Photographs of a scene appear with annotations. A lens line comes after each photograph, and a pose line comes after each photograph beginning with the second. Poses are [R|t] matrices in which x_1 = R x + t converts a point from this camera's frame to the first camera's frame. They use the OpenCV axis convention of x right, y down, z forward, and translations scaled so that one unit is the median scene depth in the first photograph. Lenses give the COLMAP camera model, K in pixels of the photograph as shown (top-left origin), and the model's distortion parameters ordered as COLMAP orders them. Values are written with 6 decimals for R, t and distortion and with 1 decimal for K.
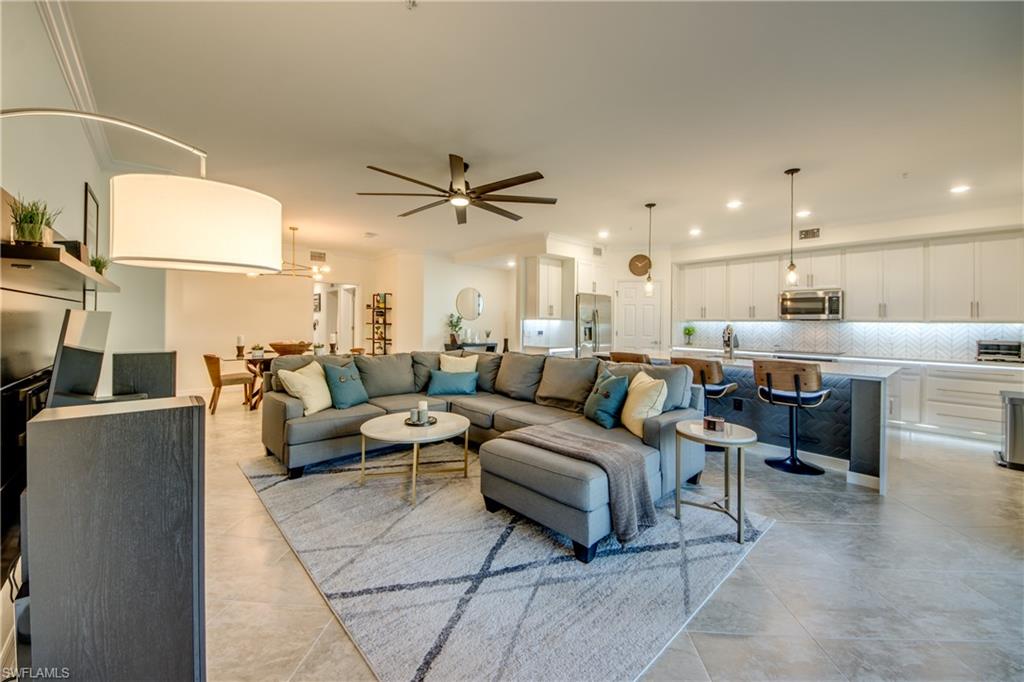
lens RADIAL K [[391.5, 0, 513.0], [0, 391.5, 322.2], [0, 0, 1]] dist [0.015503, -0.011652]
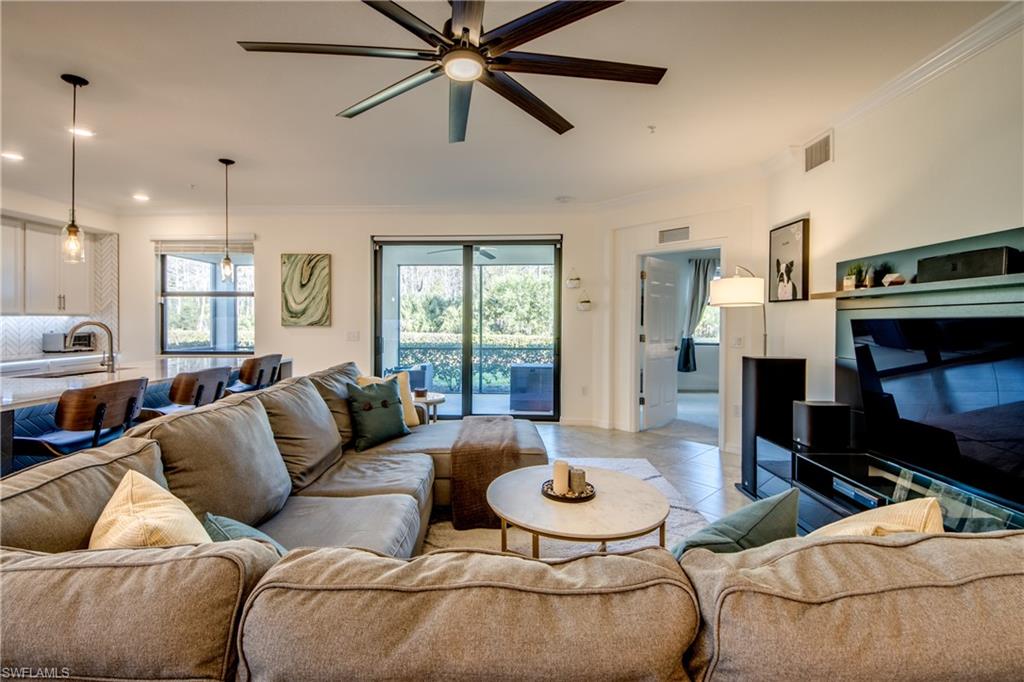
lens RADIAL K [[454.9, 0, 502.5], [0, 454.9, 327.5], [0, 0, 1]] dist [0.014656, -0.013362]
pose [[-0.721594, -0.023489, 0.691918, -0.345181], [-0.010479, 0.999680, 0.023009, -0.006007], [-0.692238, 0.009353, -0.721609, 0.846715]]
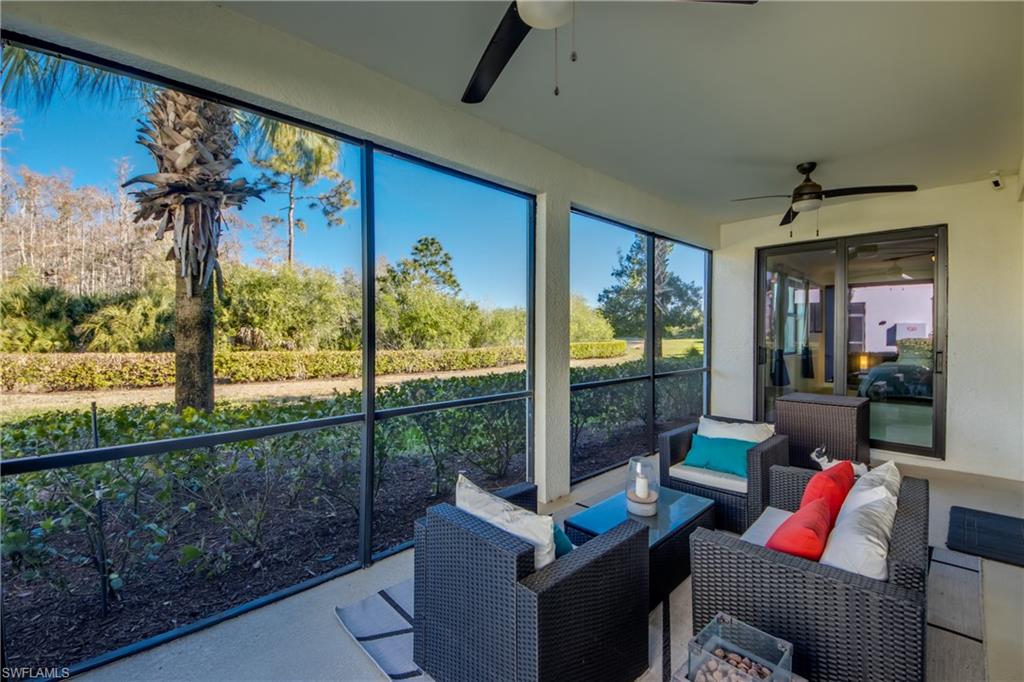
lens RADIAL K [[435.0, 0, 520.0], [0, 435.0, 336.0], [0, 0, 1]] dist [-0.010976, -0.001630]
pose [[-0.998750, -0.011374, -0.048681, 1.090439], [-0.011779, 0.999898, 0.008038, 0.018369], [0.048585, 0.008601, -0.998782, 0.614206]]
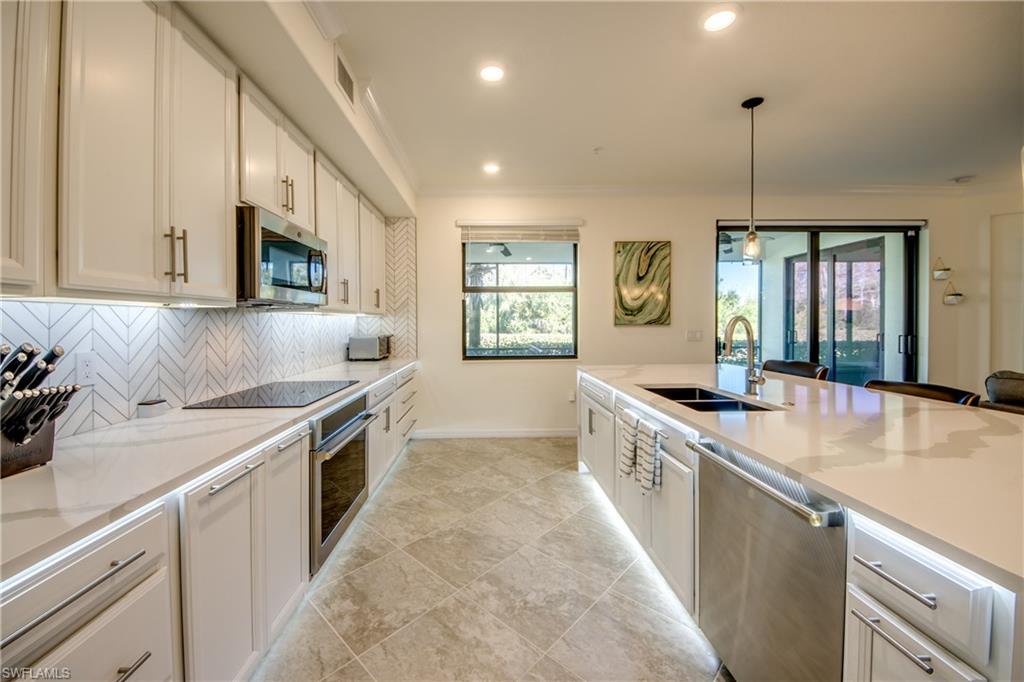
lens RADIAL K [[391.5, 0, 497.0], [0, 391.5, 330.0], [0, 0, 1]] dist [0.015503, -0.011652]
pose [[-0.764551, -0.018741, 0.644291, 0.377463], [-0.001131, 0.999615, 0.027734, 0.007794], [-0.644562, 0.020476, -0.764277, 1.167842]]
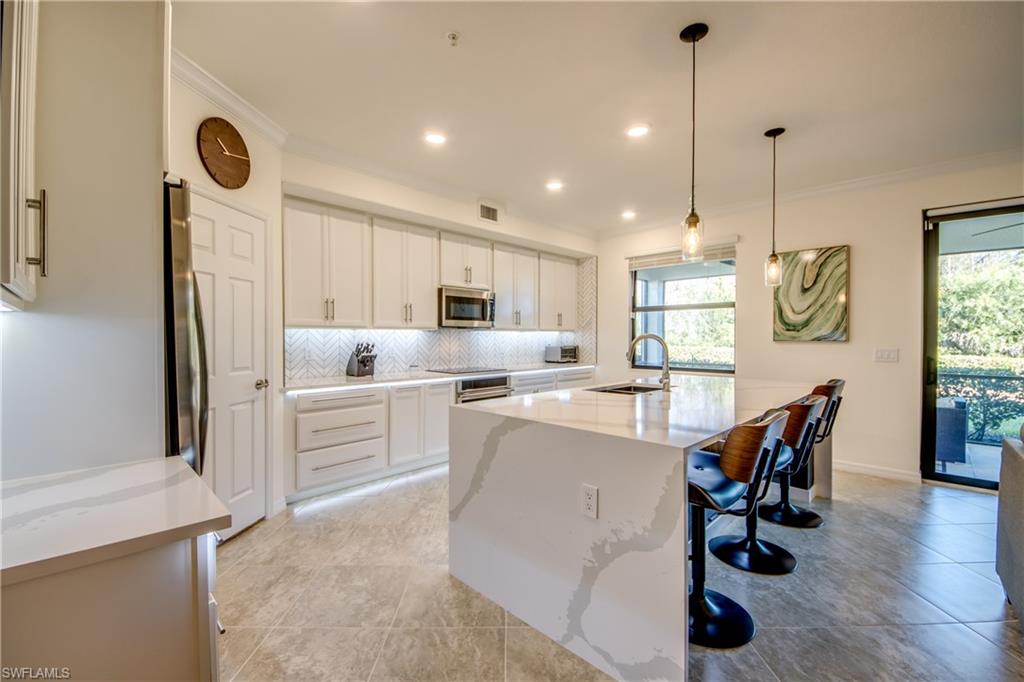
lens RADIAL K [[429.9, 0, 505.5], [0, 429.9, 339.2], [0, 0, 1]] dist [-0.001913, -0.004239]
pose [[-0.055568, -0.016202, 0.998323, -0.060440], [0.000077, 0.999868, 0.016231, 0.003206], [-0.998455, 0.000978, -0.055559, 0.987595]]
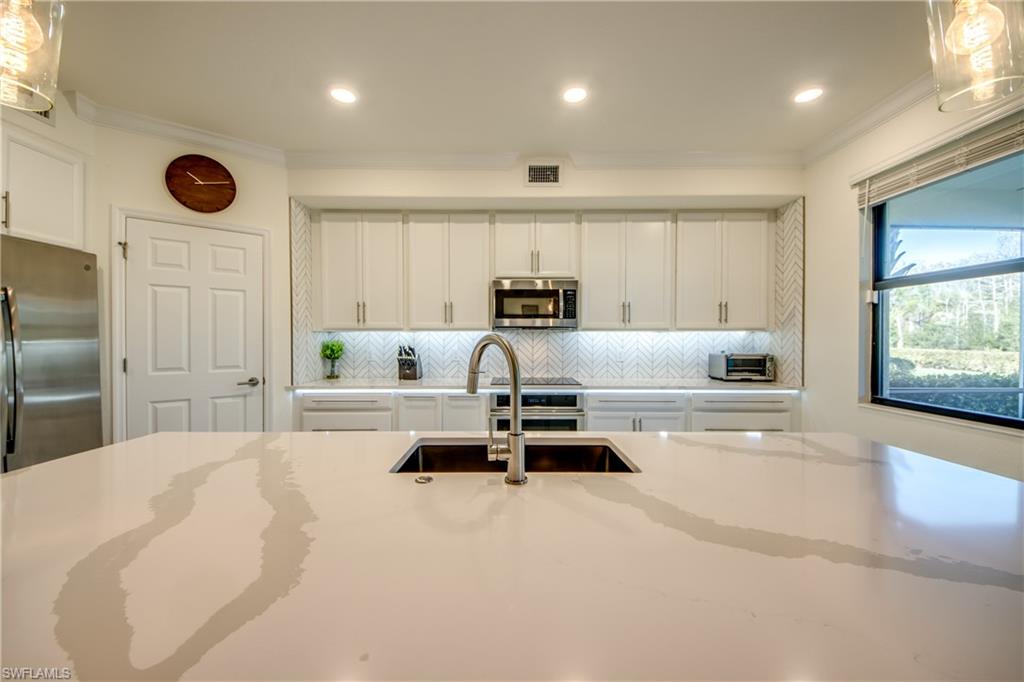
lens RADIAL K [[391.5, 0, 509.1], [0, 391.5, 345.7], [0, 0, 1]] dist [0.015503, -0.011652]
pose [[0.658040, -0.024599, 0.752581, 0.288001], [0.007819, 0.999636, 0.025837, 0.005961], [-0.752942, -0.011118, 0.657992, 0.653122]]
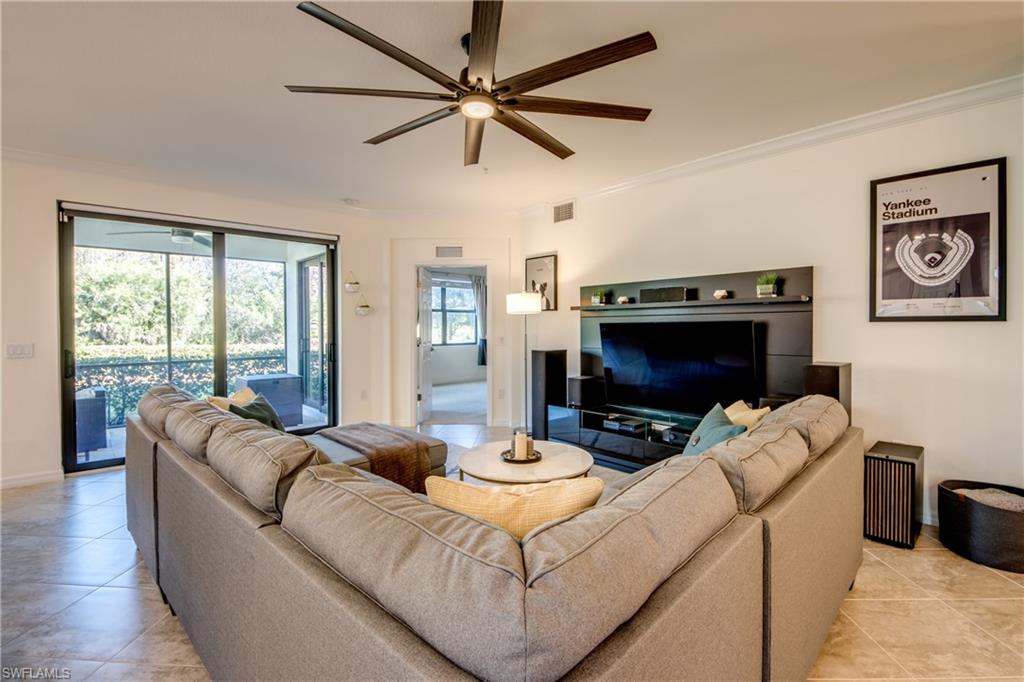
lens RADIAL K [[454.9, 0, 522.5], [0, 454.9, 334.7], [0, 0, 1]] dist [0.014656, -0.013362]
pose [[-0.999075, -0.006952, -0.042434, -0.106330], [-0.007848, 0.999749, 0.020989, -0.002174], [0.042278, 0.021302, -0.998879, 1.024669]]
